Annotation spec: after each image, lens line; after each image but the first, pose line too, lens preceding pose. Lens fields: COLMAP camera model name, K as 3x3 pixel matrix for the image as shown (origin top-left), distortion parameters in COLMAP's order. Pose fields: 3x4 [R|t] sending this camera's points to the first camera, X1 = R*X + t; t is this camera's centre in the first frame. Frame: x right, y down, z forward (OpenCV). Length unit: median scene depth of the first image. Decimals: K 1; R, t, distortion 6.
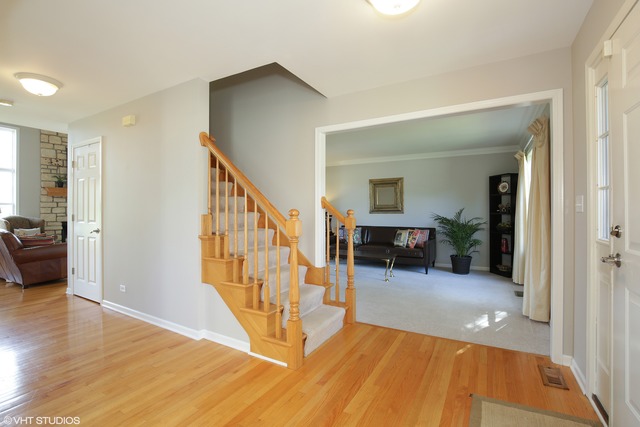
lens RADIAL K [[296.0, 0, 320.0], [0, 296.0, 213.5], [0, 0, 1]] dist [-0.022218, 0.000169]
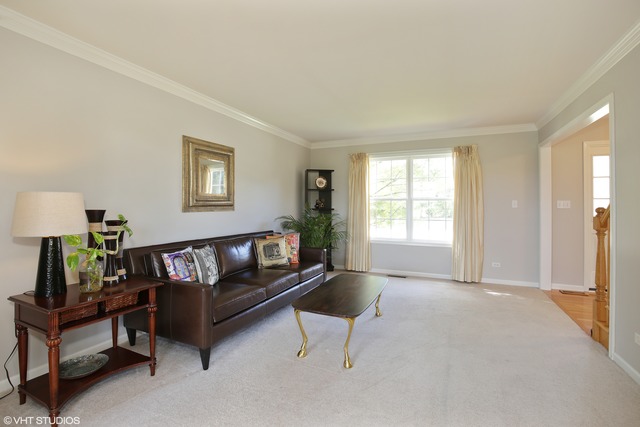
lens RADIAL K [[296.0, 0, 320.0], [0, 296.0, 213.5], [0, 0, 1]] dist [-0.022218, 0.000169]
pose [[-0.097085, -0.019928, 0.995077, -0.356269], [0.003805, 0.999785, 0.020394, -0.007223], [-0.995269, 0.005767, -0.096988, 1.015444]]
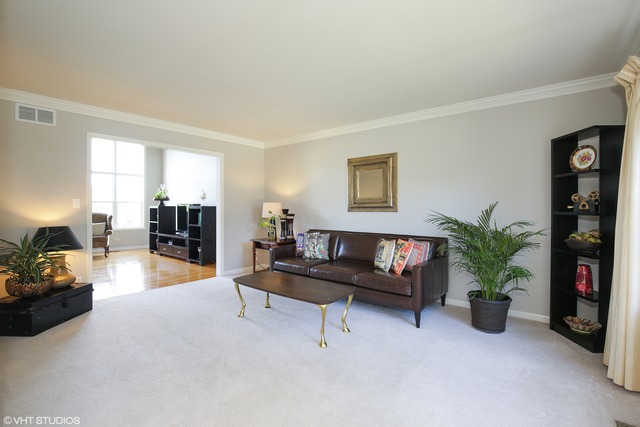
lens RADIAL K [[296.0, 0, 320.0], [0, 296.0, 213.5], [0, 0, 1]] dist [-0.022218, 0.000169]
pose [[0.986726, 0.006286, -0.162271, 0.256635], [-0.004338, 0.999914, 0.012358, -0.004149], [0.162335, -0.011490, 0.986669, 0.424799]]
